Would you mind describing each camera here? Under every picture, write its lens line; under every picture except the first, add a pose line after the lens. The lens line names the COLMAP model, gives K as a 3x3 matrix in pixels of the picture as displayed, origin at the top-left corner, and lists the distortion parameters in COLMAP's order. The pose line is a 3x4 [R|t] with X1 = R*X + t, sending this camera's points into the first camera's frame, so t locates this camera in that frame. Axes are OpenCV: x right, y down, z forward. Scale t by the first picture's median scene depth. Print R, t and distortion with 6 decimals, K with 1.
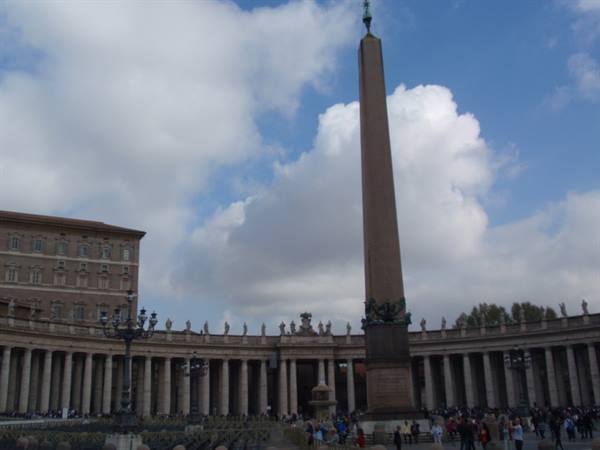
lens RADIAL K [[644.3, 0, 297.2], [0, 644.3, 246.9], [0, 0, 1]] dist [-0.051573, 0.079045]
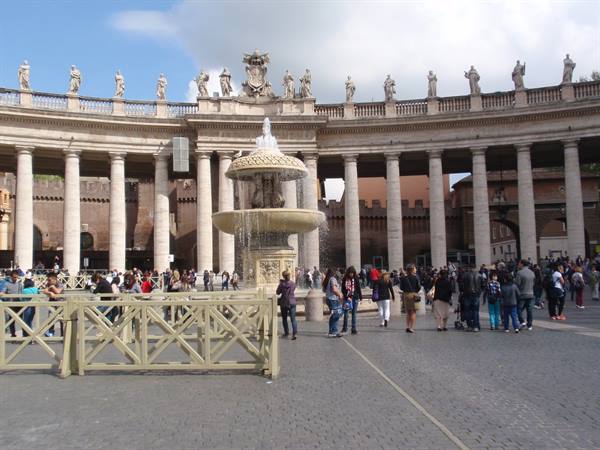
lens RADIAL K [[644.3, 0, 297.2], [0, 644.3, 246.9], [0, 0, 1]] dist [-0.051573, 0.079045]
pose [[0.999935, -0.003107, 0.011000, 0.038224], [0.000555, 0.974419, 0.224738, 0.138263], [-0.011416, -0.224717, 0.974357, 0.549785]]
